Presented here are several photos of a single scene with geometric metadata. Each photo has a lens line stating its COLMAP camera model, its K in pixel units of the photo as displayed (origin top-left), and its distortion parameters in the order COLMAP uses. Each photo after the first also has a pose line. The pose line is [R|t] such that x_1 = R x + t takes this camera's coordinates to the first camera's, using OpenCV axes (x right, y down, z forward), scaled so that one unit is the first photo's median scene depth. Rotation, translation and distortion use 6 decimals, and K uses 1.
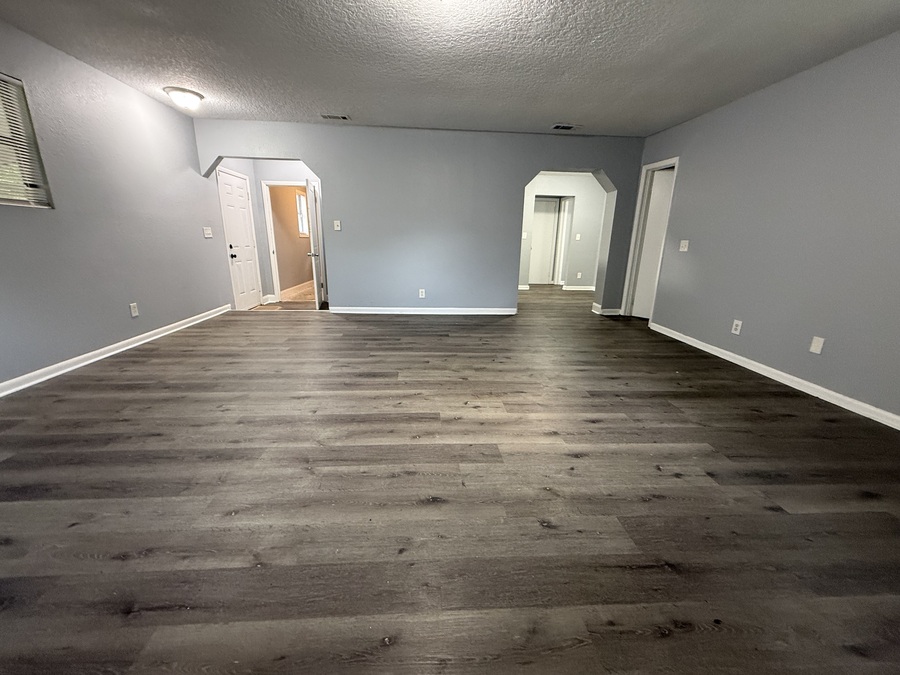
lens RADIAL K [[356.9, 0, 450.0], [0, 356.9, 337.5], [0, 0, 1]] dist [-0.000748, -0.000195]
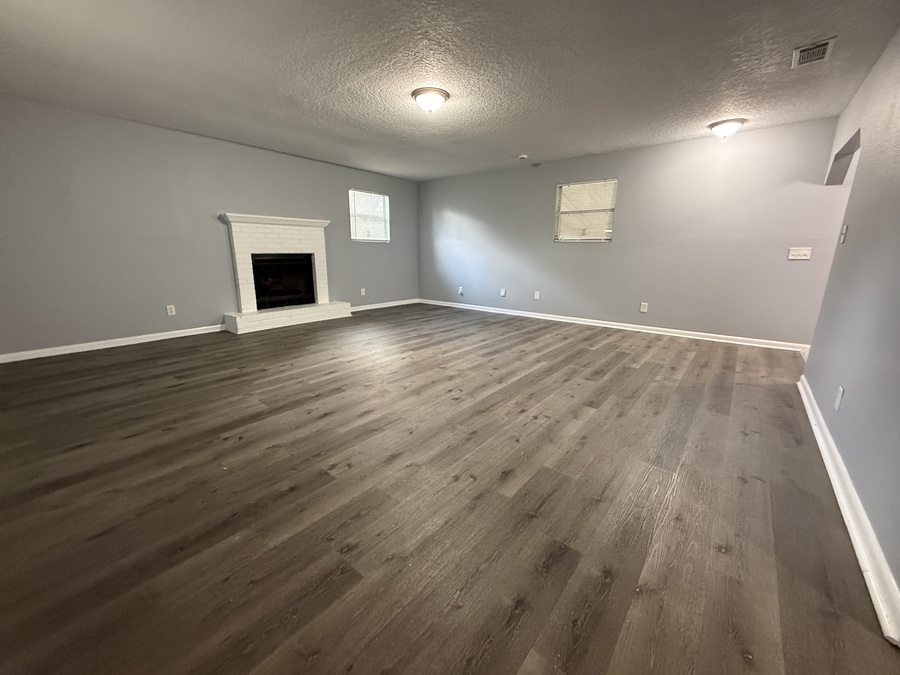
lens RADIAL K [[356.9, 0, 450.0], [0, 356.9, 337.5], [0, 0, 1]] dist [-0.000748, -0.000195]
pose [[-0.680772, 0.142506, -0.718500, 0.871558], [-0.217801, 0.897148, 0.384302, -0.441592], [0.699366, 0.418112, -0.579715, 1.688287]]
